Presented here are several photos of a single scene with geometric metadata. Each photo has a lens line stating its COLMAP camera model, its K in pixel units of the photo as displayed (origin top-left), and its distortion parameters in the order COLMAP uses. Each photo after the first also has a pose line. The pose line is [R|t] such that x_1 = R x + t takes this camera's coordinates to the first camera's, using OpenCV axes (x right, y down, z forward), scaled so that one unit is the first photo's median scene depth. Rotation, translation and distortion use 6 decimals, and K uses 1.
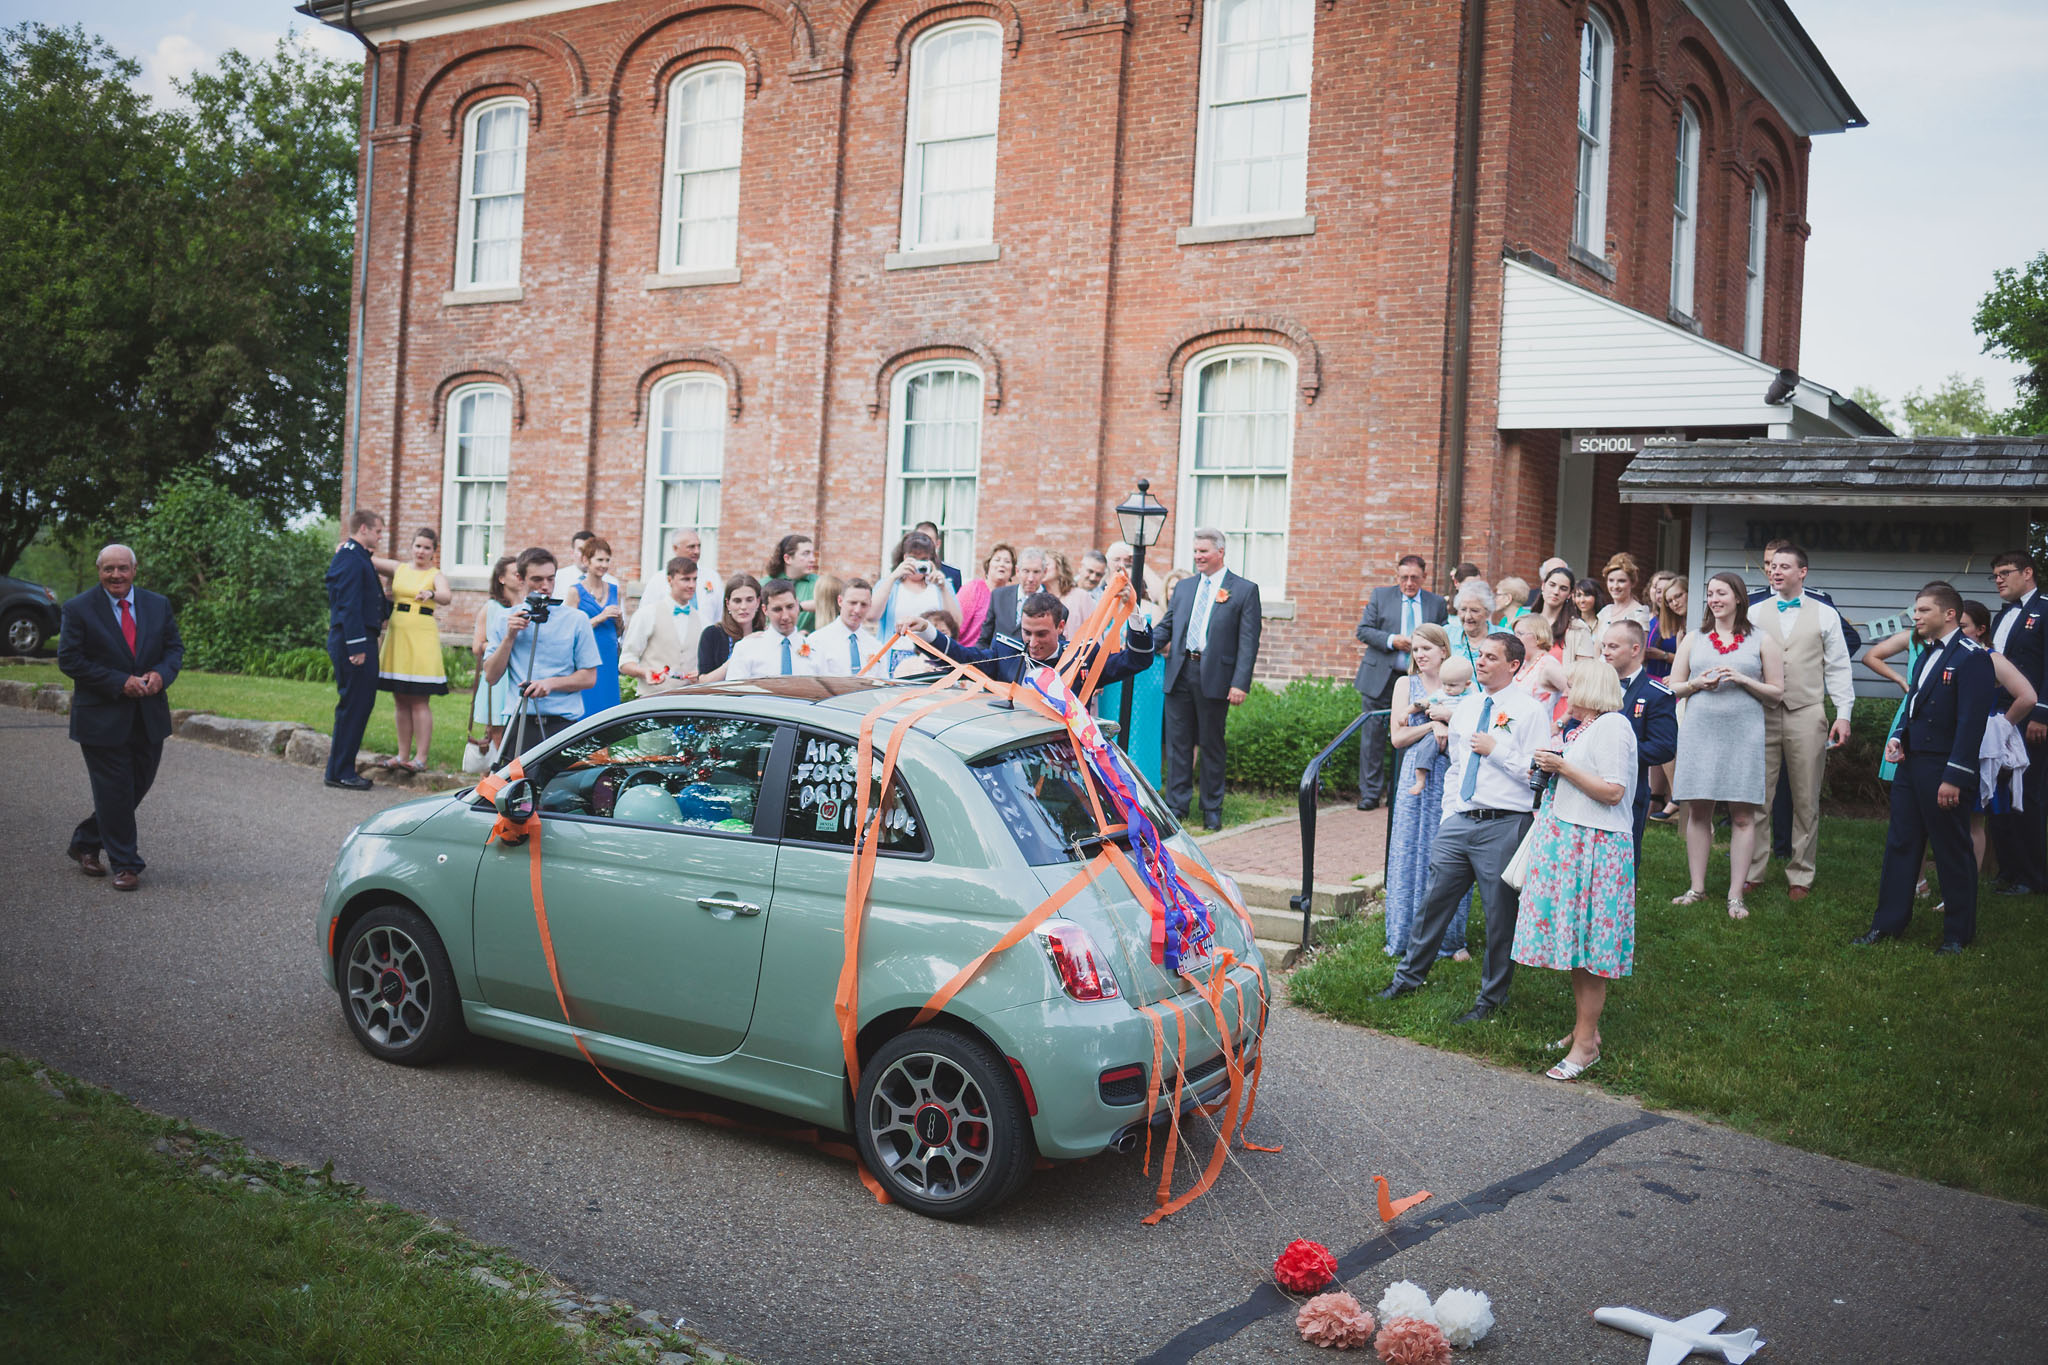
lens RADIAL K [[1938.6, 0, 1024.0], [0, 1938.6, 682.5], [0, 0, 1]] dist [-0.045075, 0.027451]
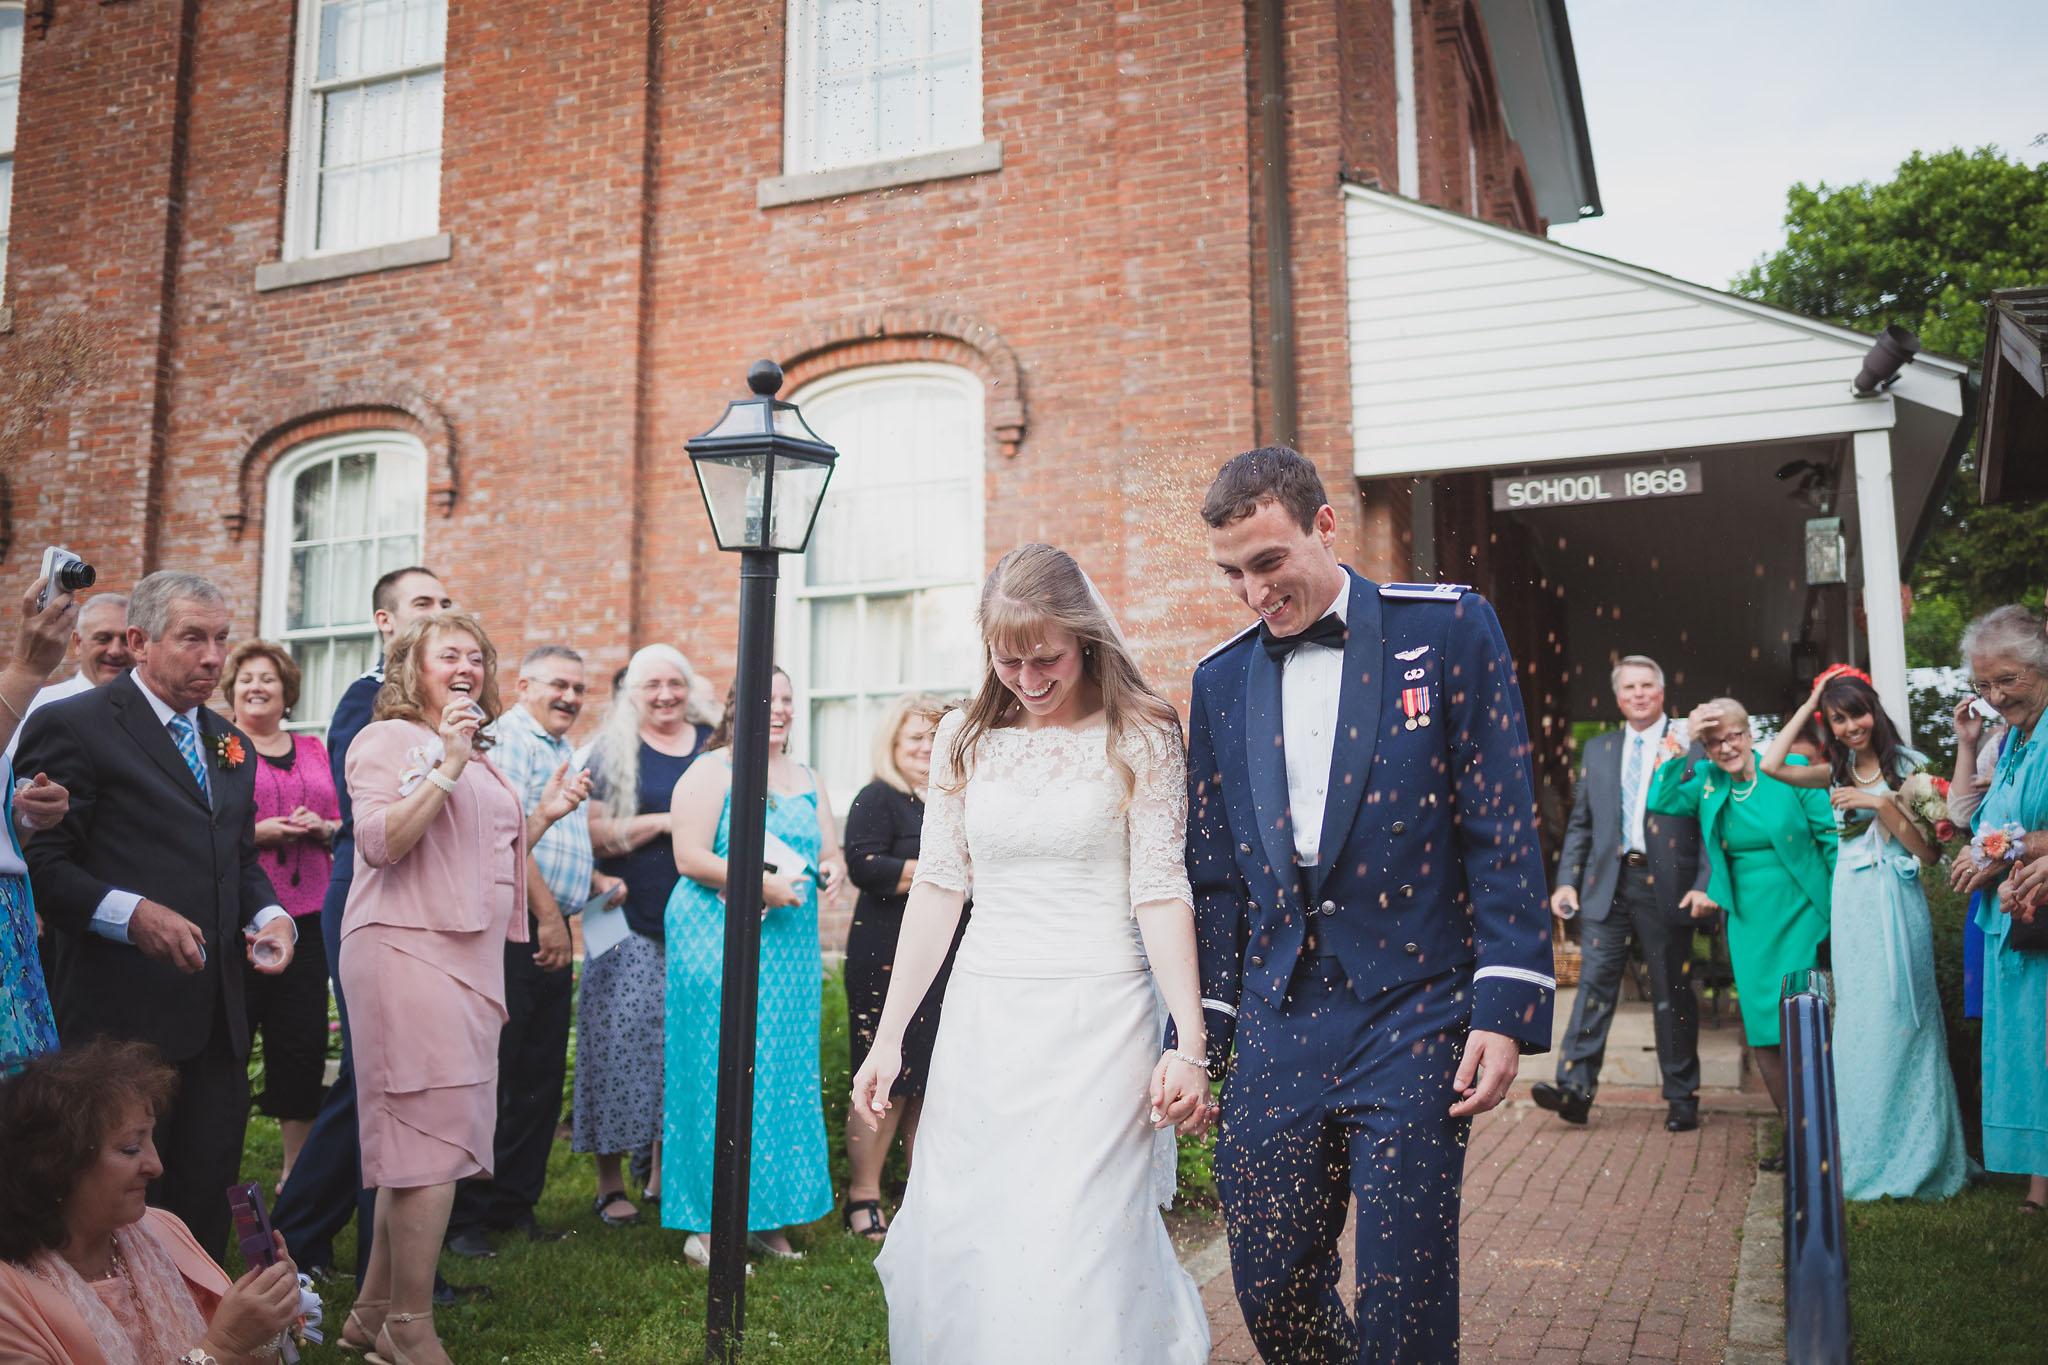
lens RADIAL K [[1938.6, 0, 1024.0], [0, 1938.6, 682.5], [0, 0, 1]] dist [-0.045075, 0.027451]
pose [[0.971388, -0.024461, 0.236236, 0.015523], [0.059560, 0.987986, -0.142608, 0.002092], [-0.229910, 0.152598, 0.961174, 0.436032]]
